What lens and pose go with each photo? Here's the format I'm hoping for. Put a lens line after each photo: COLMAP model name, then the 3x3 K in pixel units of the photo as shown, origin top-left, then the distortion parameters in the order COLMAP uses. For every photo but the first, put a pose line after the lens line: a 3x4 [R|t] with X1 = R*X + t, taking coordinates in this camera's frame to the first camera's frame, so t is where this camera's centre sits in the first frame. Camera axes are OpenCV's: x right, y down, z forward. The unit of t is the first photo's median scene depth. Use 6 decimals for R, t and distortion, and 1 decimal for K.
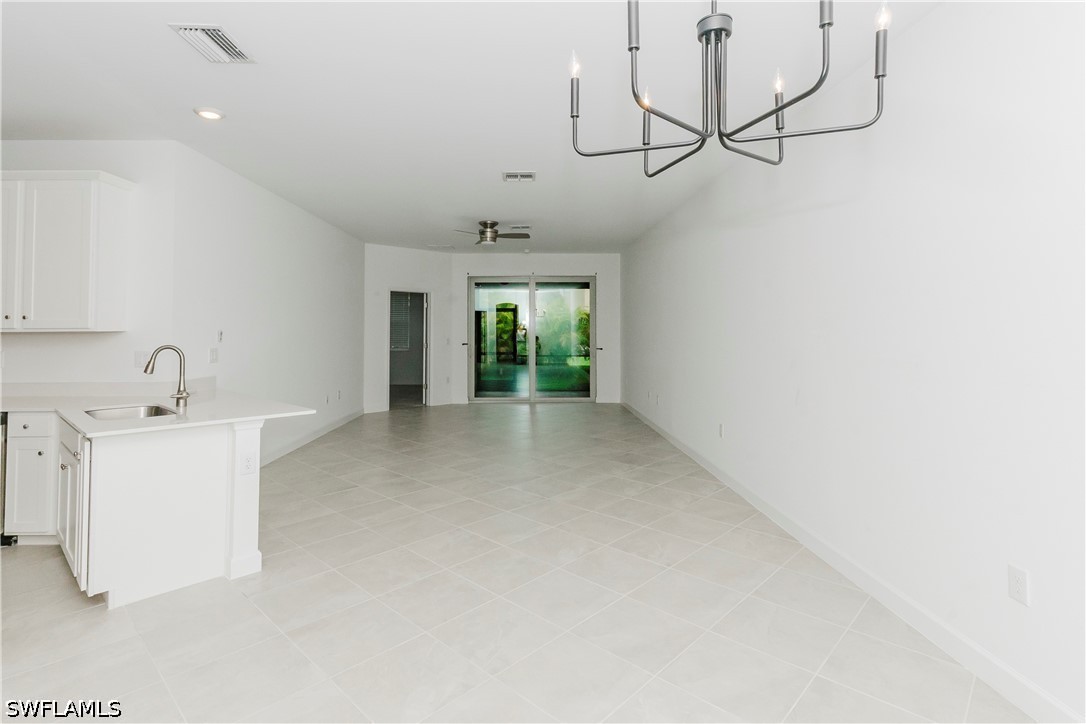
lens RADIAL K [[545.7, 0, 542.1], [0, 545.7, 309.8], [0, 0, 1]] dist [-0.000802, -0.000627]
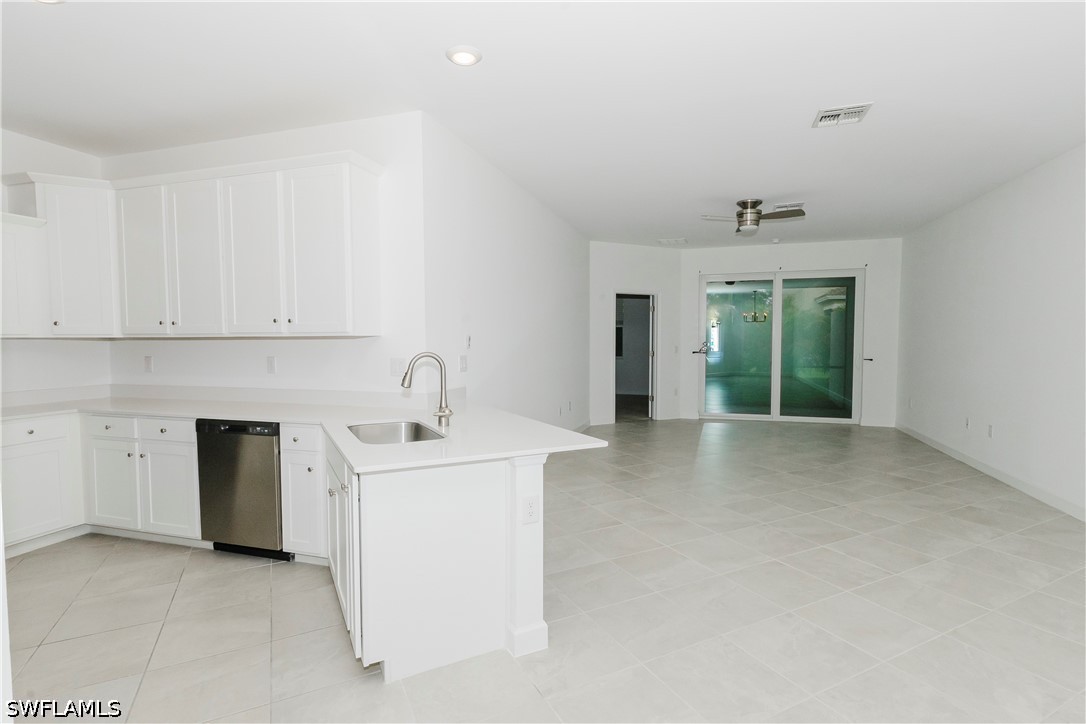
lens RADIAL K [[535.0, 0, 543.0], [0, 535.0, 362.0], [0, 0, 1]] dist [0.000408, -0.000052]
pose [[0.944359, 0.014484, -0.328598, -0.218693], [0.012691, 0.996681, 0.080406, 0.014424], [0.328672, -0.080102, 0.941041, 0.251821]]
